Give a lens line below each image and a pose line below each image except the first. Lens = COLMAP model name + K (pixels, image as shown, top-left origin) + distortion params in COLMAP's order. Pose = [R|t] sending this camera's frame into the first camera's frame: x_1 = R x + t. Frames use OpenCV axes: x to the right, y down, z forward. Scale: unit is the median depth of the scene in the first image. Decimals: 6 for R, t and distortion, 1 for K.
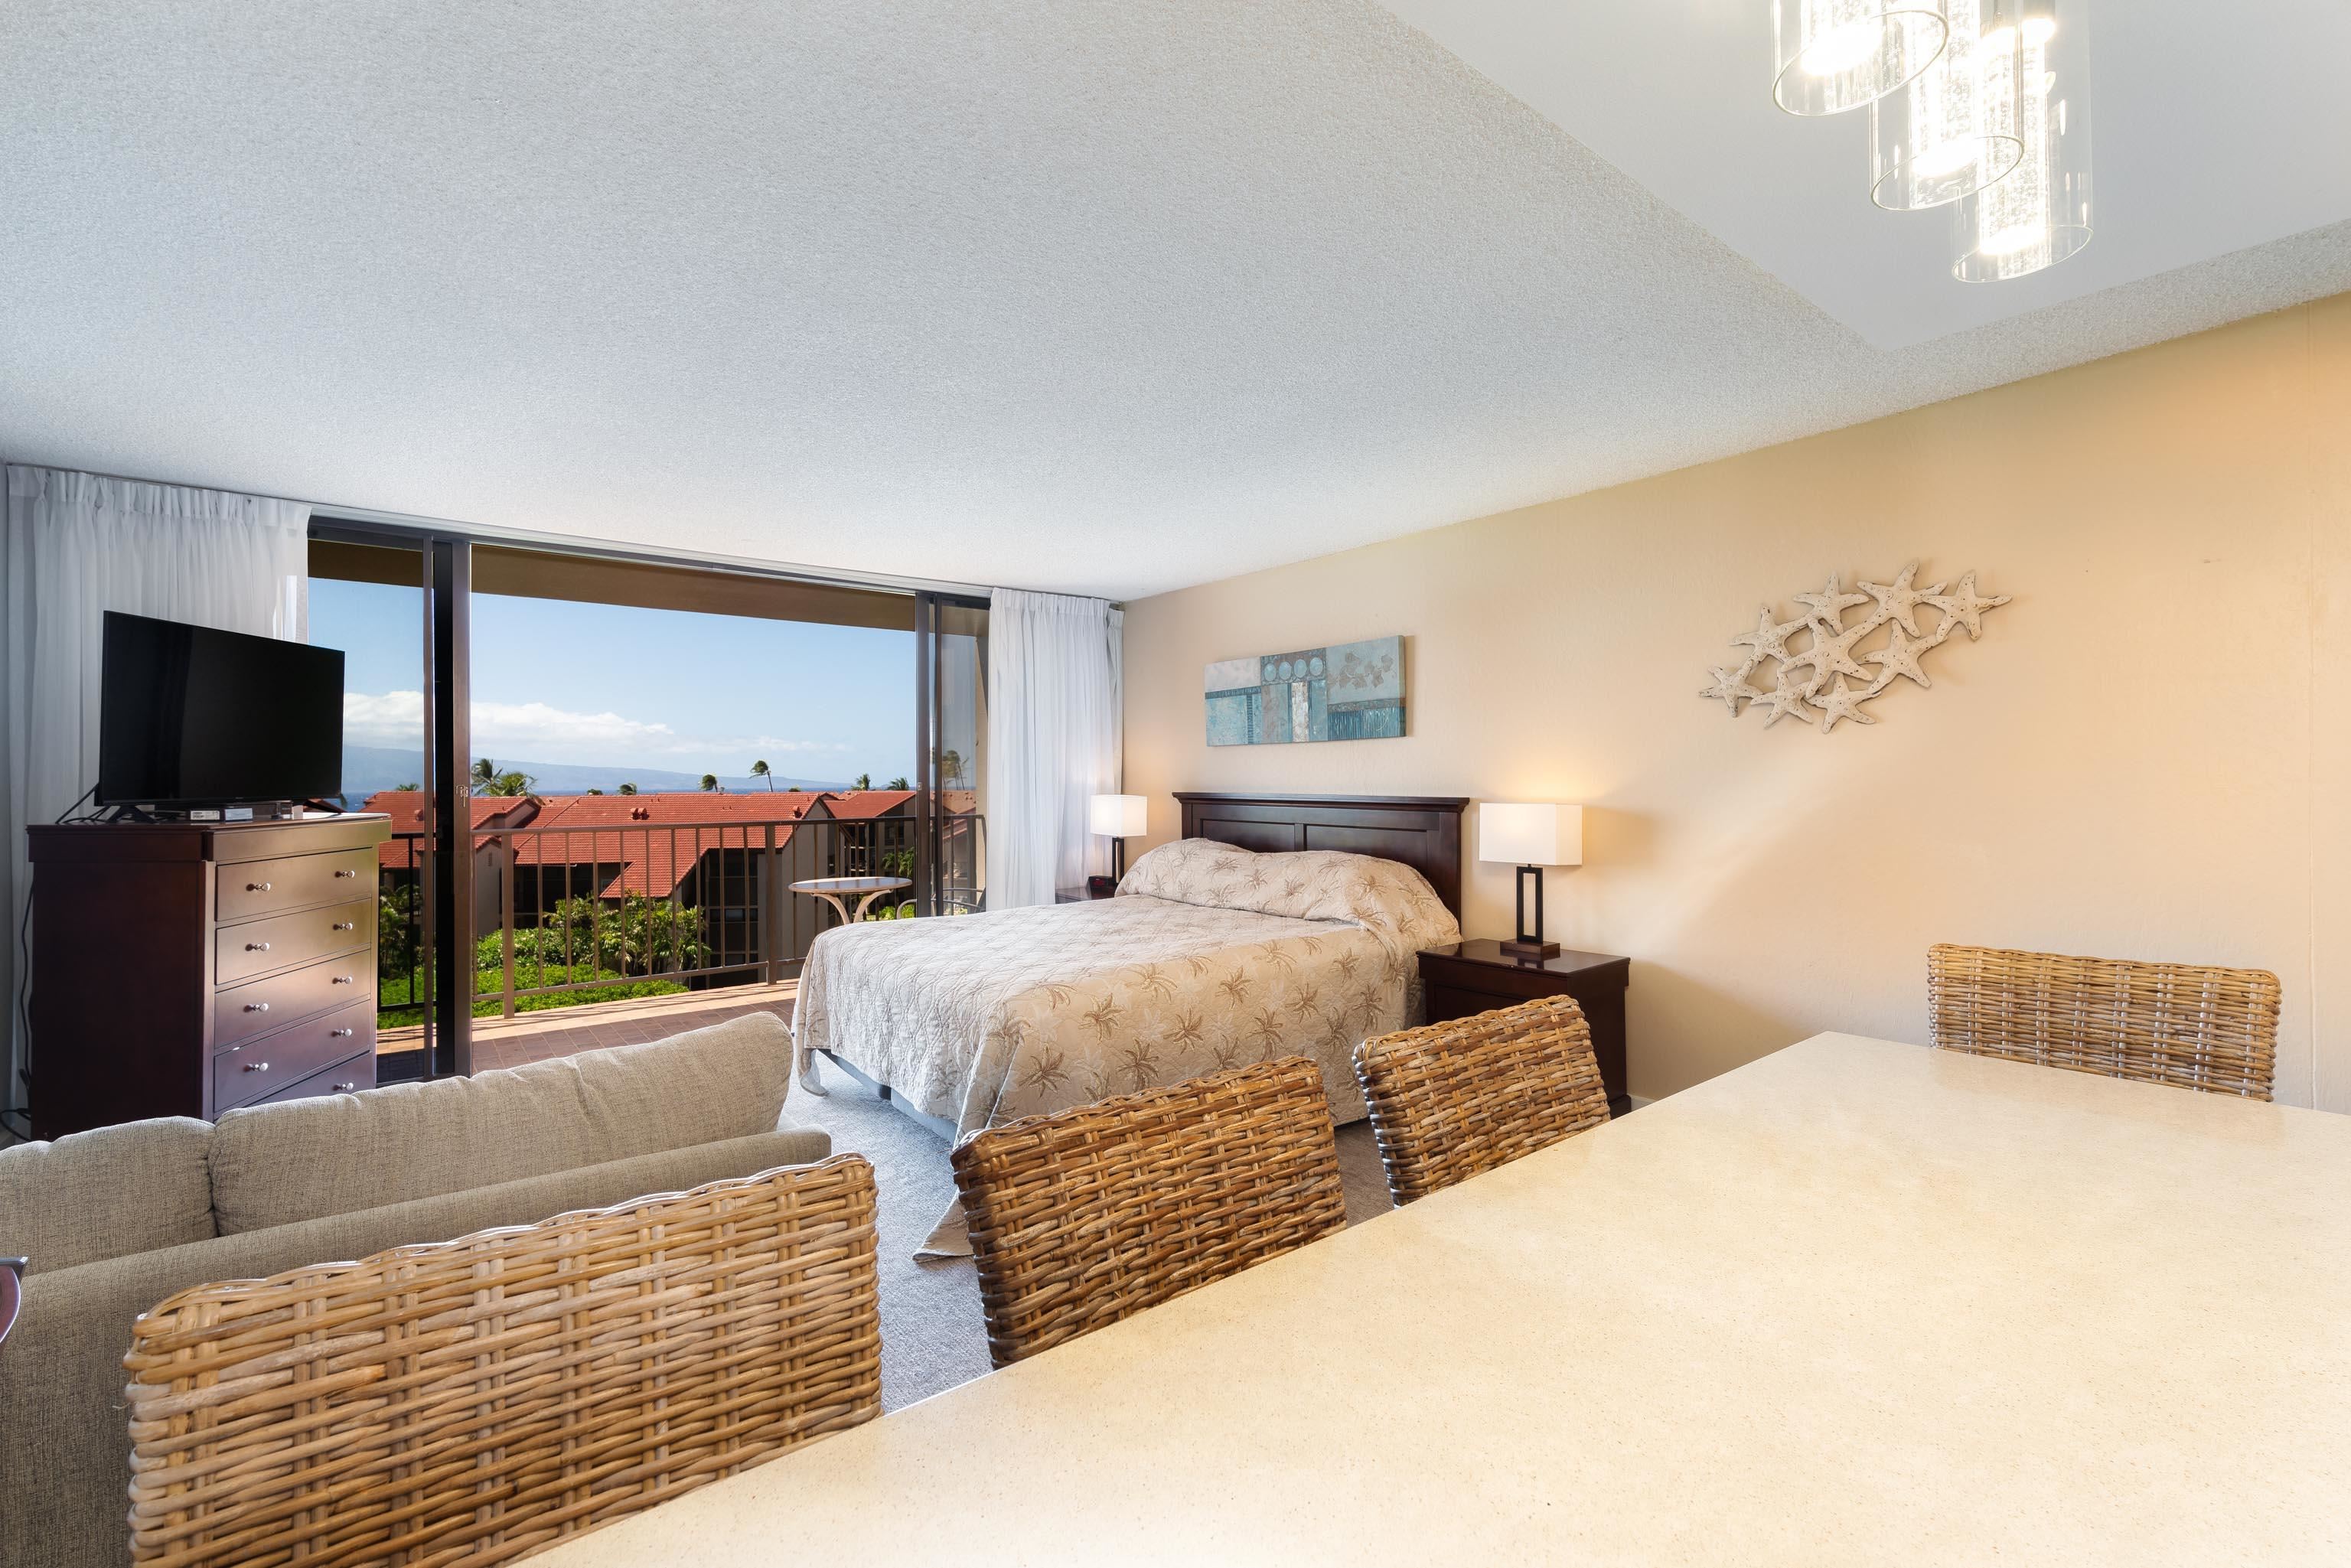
lens RADIAL K [[1006.3, 0, 1197.0], [0, 1006.3, 787.0], [0, 0, 1]] dist [-0.003518, 0.001637]
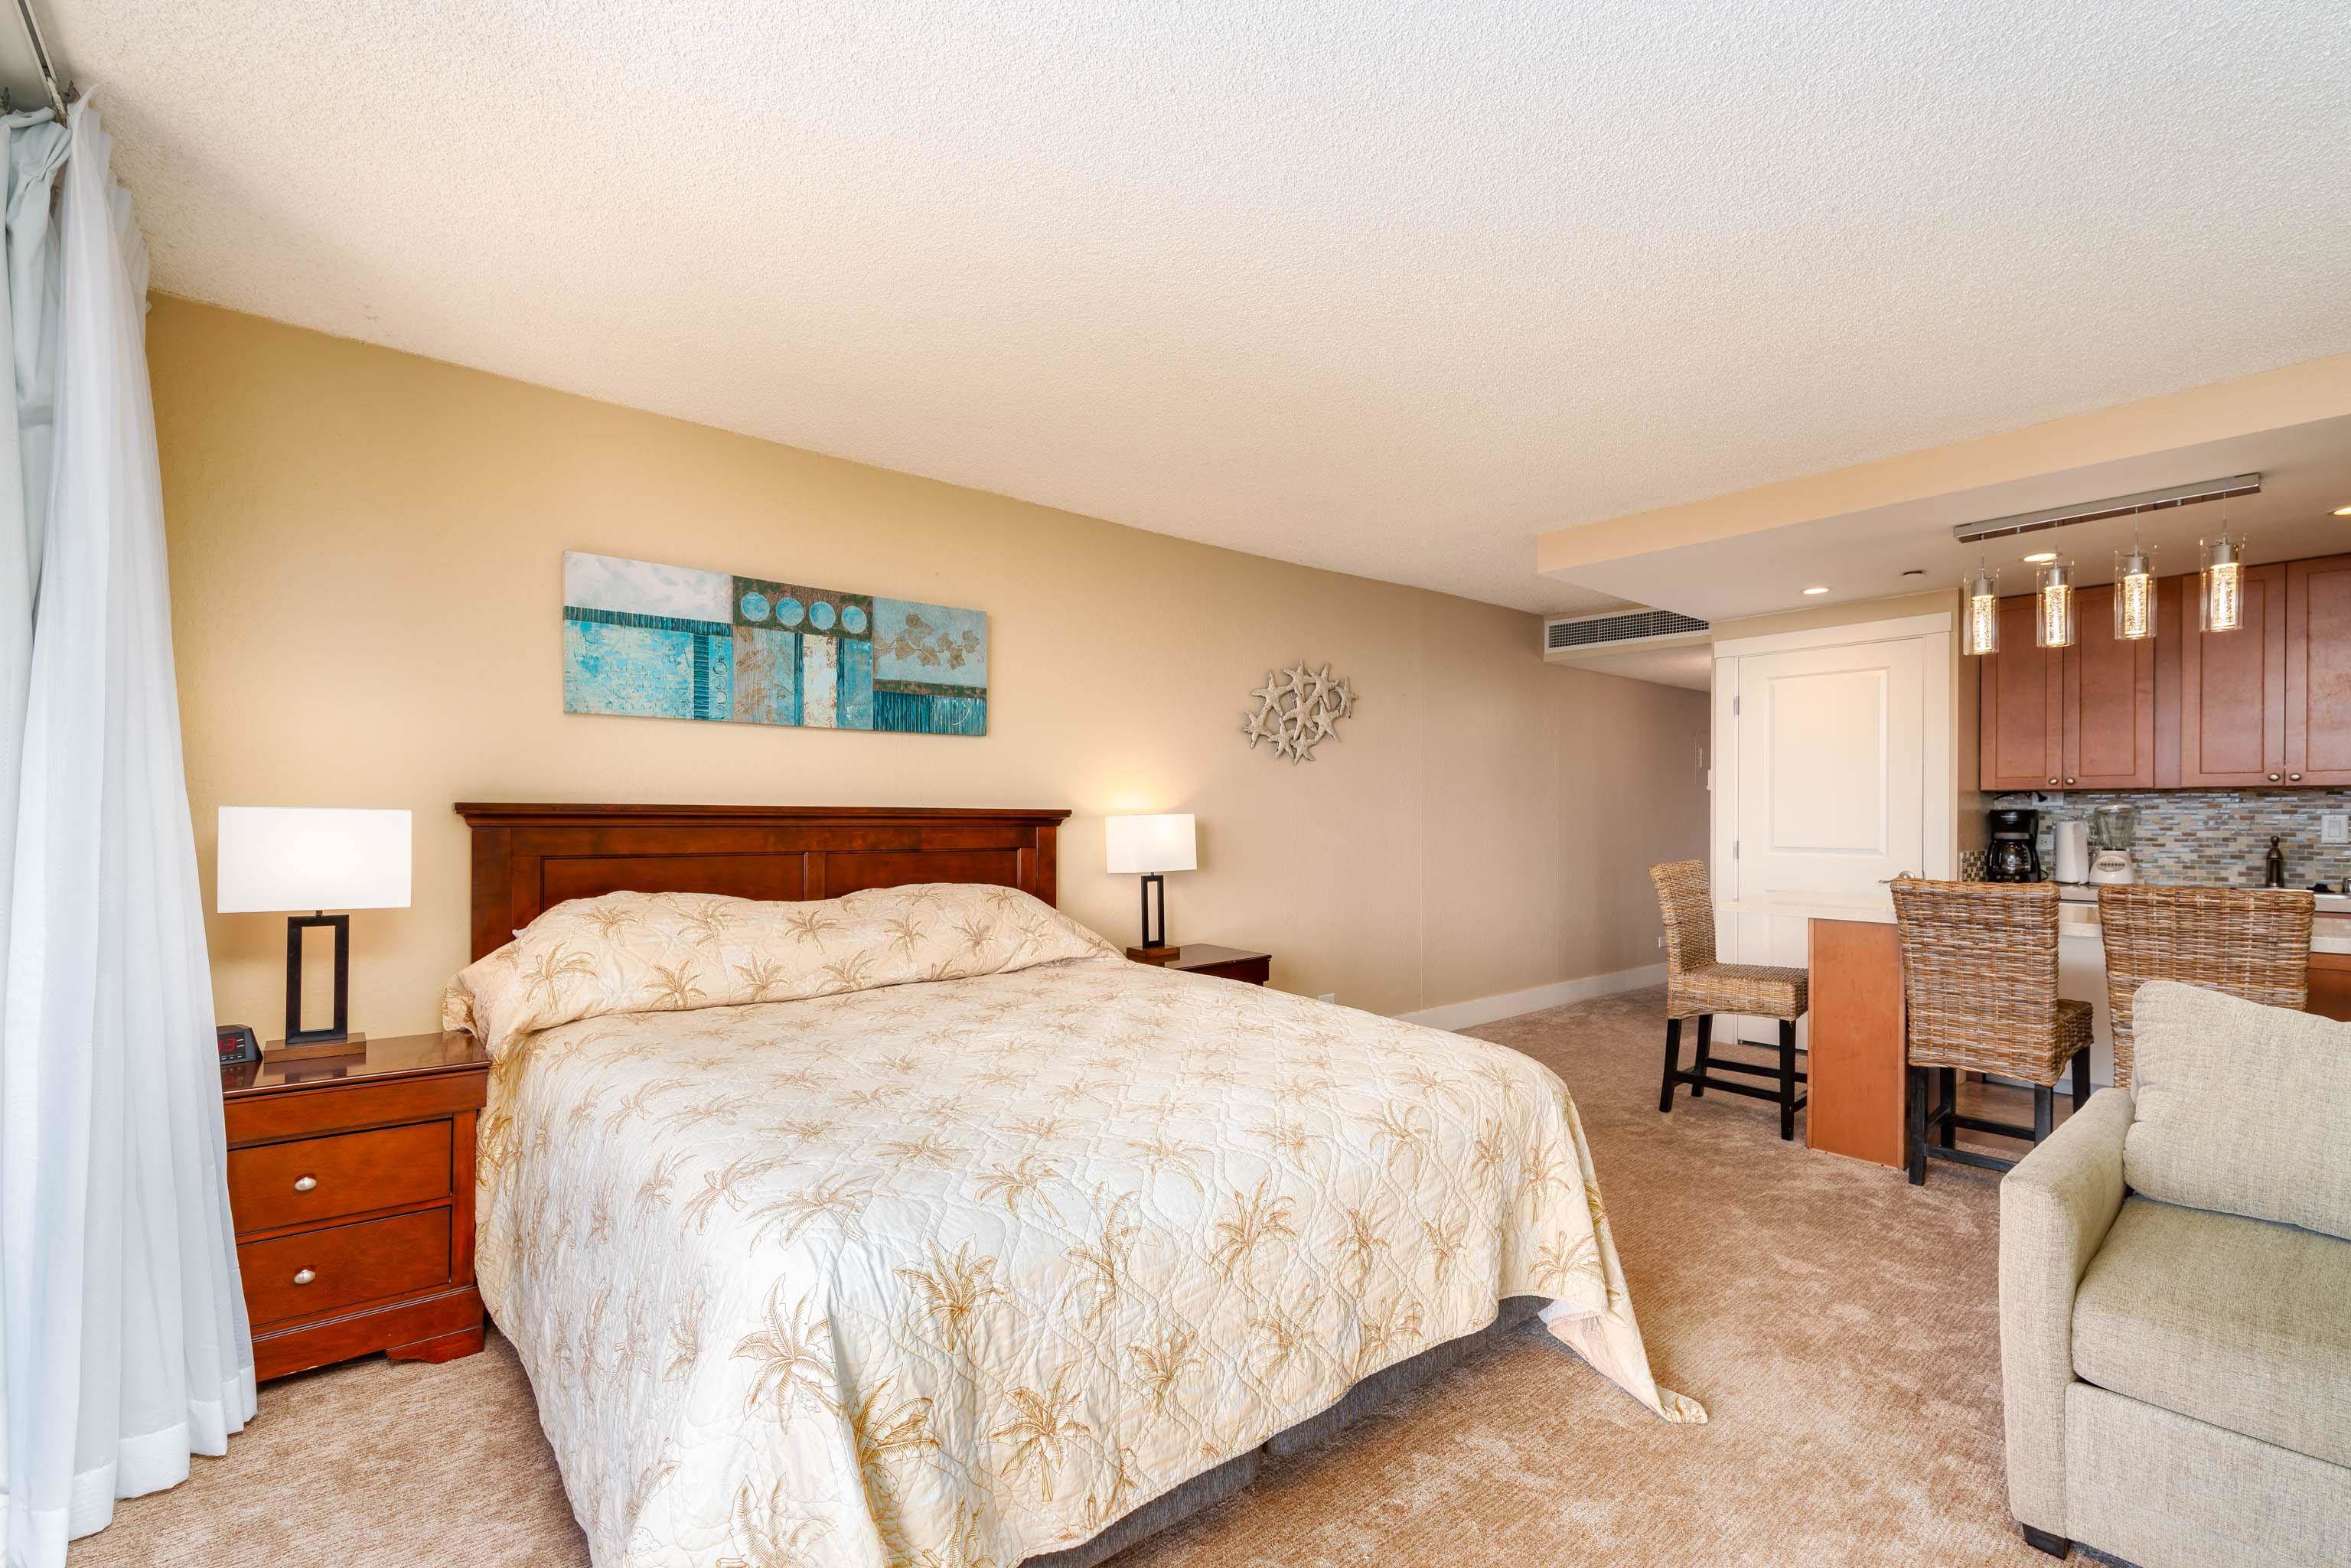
lens RADIAL K [[1006.3, 0, 1182.9], [0, 1006.3, 818.2], [0, 0, 1]] dist [-0.003518, 0.001637]
pose [[-0.022118, 0.000560, 0.999755, -0.570170], [0.003653, 0.999993, -0.000479, 0.016361], [-0.999749, 0.003641, -0.022120, 0.793638]]
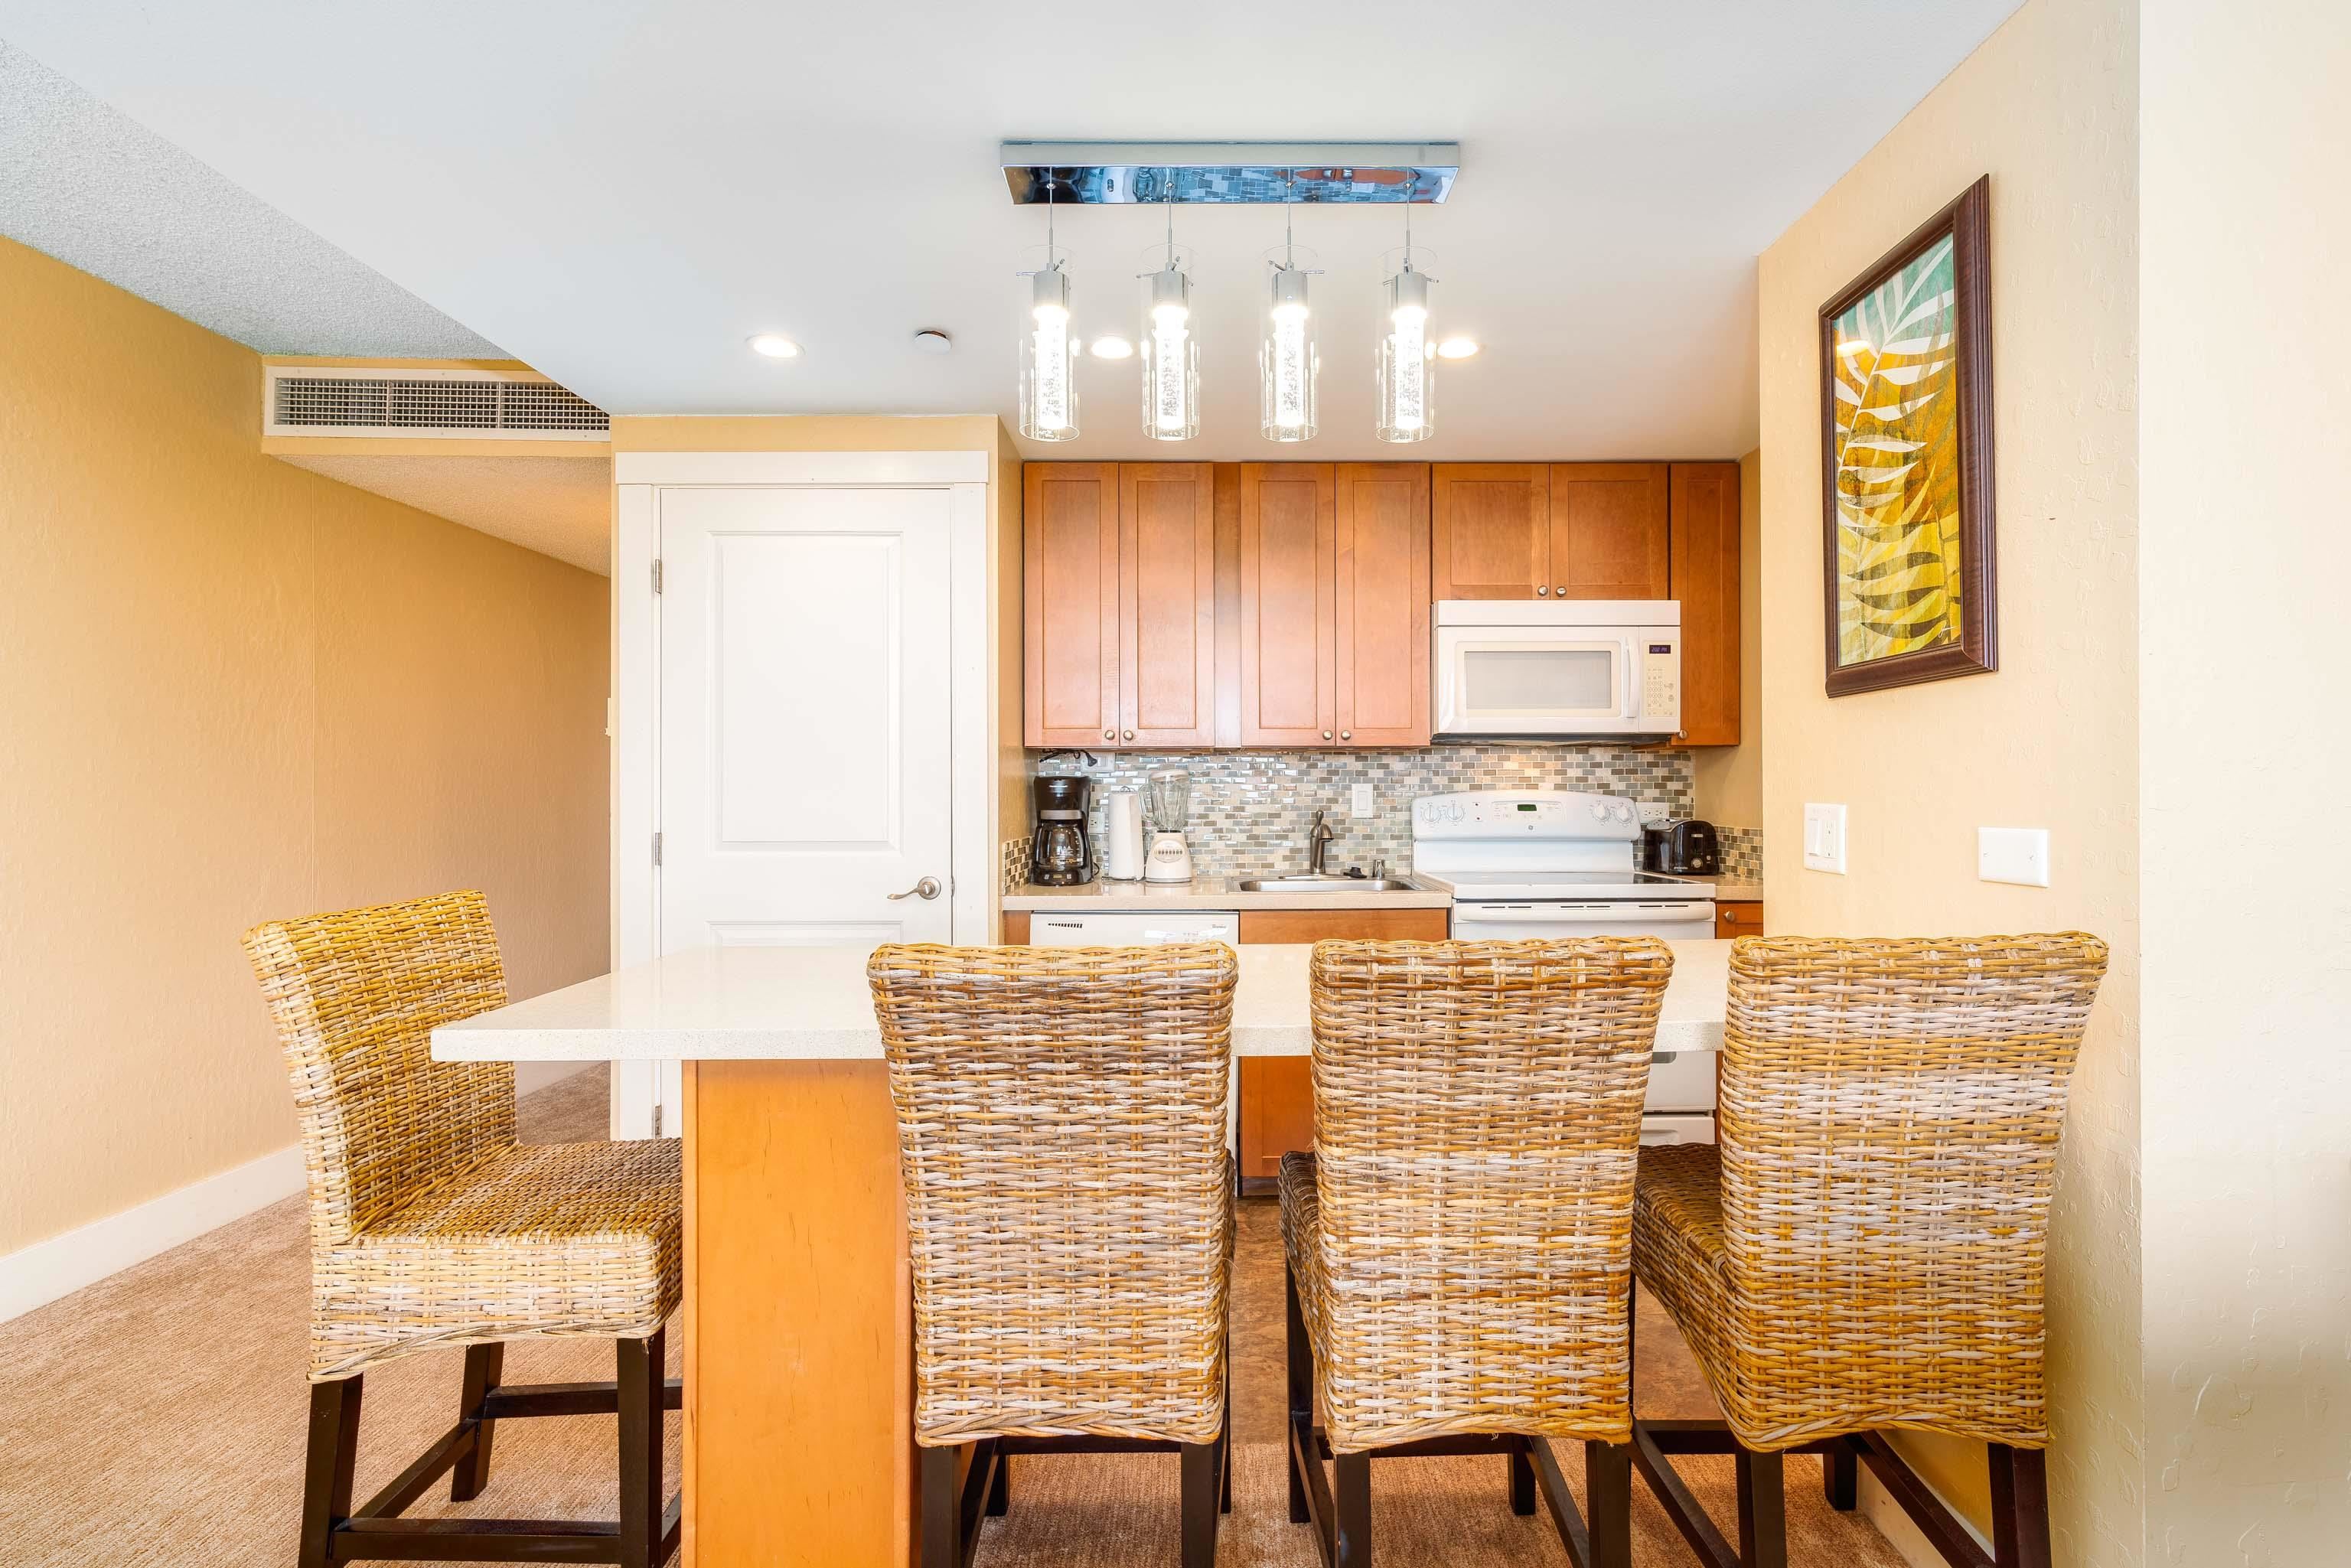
lens RADIAL K [[1083.8, 0, 1219.8], [0, 1083.8, 793.3], [0, 0, 1]] dist [0.006747, -0.001940]
pose [[-0.780340, 0.005617, 0.625330, -0.124504], [0.007422, 0.999972, 0.000281, 0.022655], [-0.625311, 0.004860, -0.780360, 0.446628]]
